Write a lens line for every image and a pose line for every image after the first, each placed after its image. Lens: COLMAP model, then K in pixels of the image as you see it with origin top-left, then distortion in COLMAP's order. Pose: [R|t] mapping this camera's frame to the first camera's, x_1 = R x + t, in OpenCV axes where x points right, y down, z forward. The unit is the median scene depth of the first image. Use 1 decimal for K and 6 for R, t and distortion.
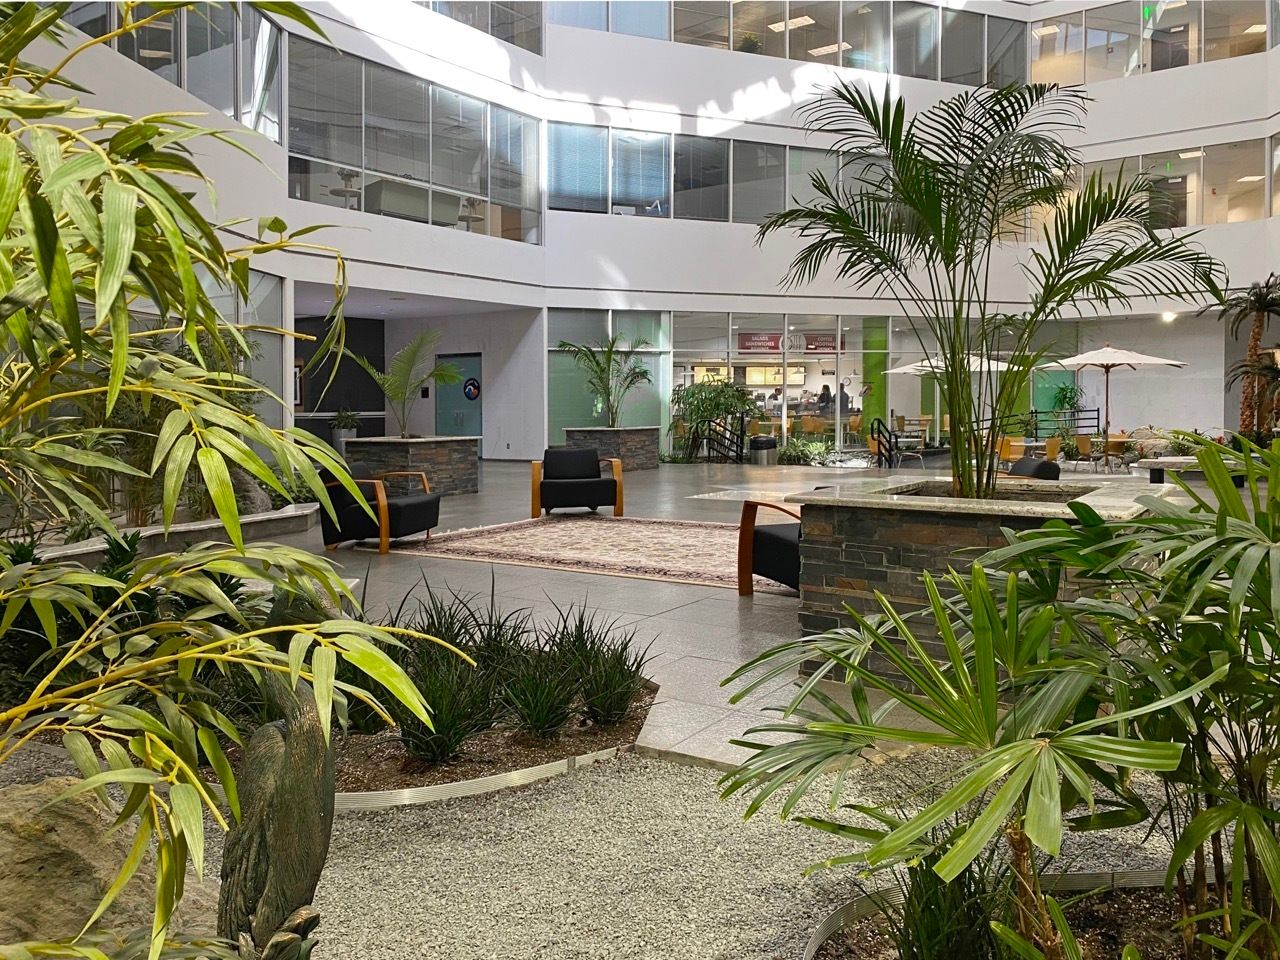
lens RADIAL K [[999.8, 0, 640.0], [0, 999.8, 480.0], [0, 0, 1]] dist [-0.073829, 0.000306]
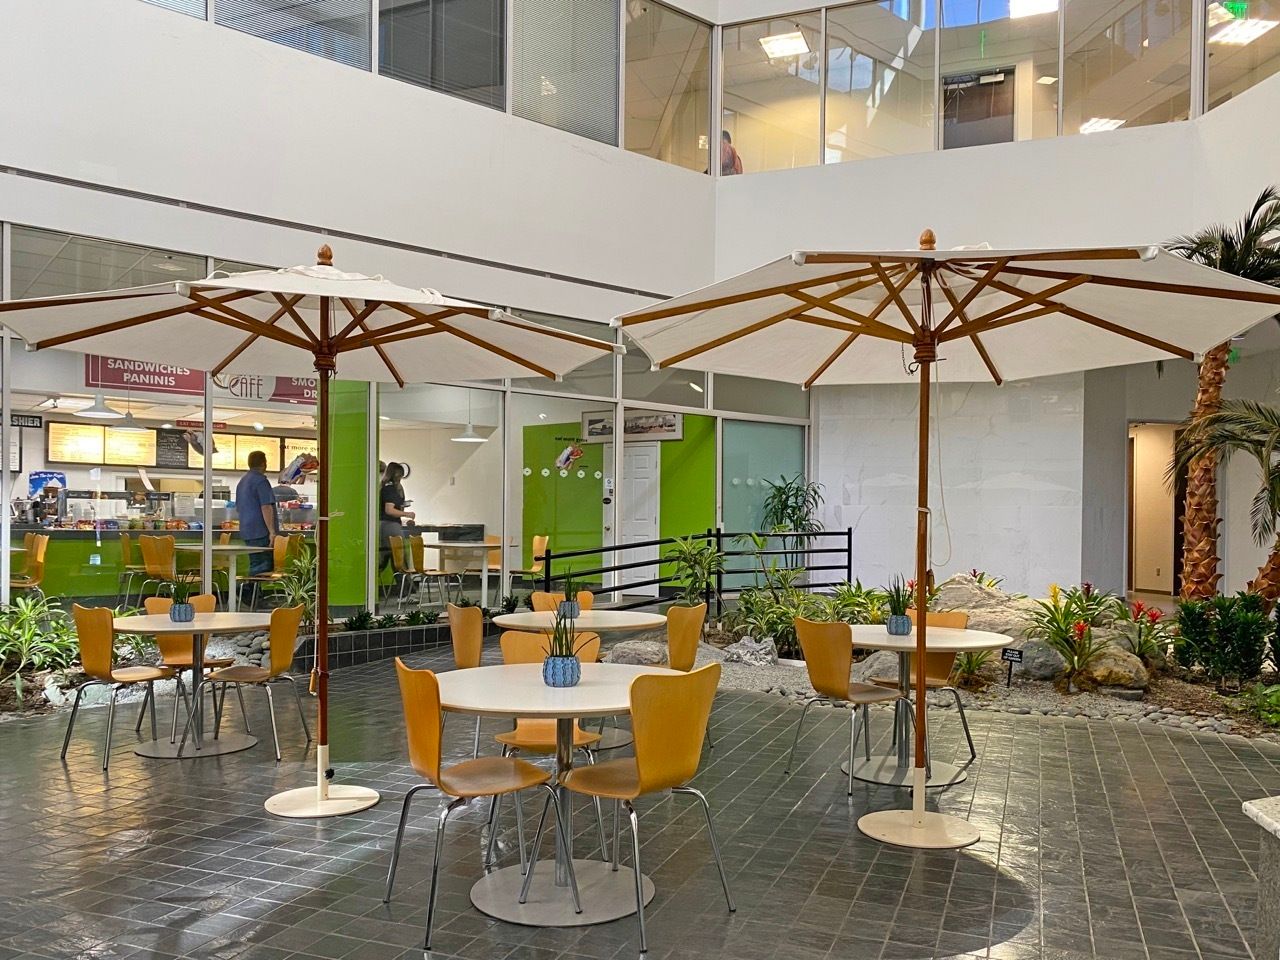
lens RADIAL K [[999.8, 0, 640.0], [0, 999.8, 480.0], [0, 0, 1]] dist [-0.073829, 0.000306]
pose [[0.969166, 0.039344, 0.243249, 0.258999], [-0.009832, 0.992559, -0.121368, -0.038365], [-0.246214, 0.115234, 0.962341, 0.579911]]
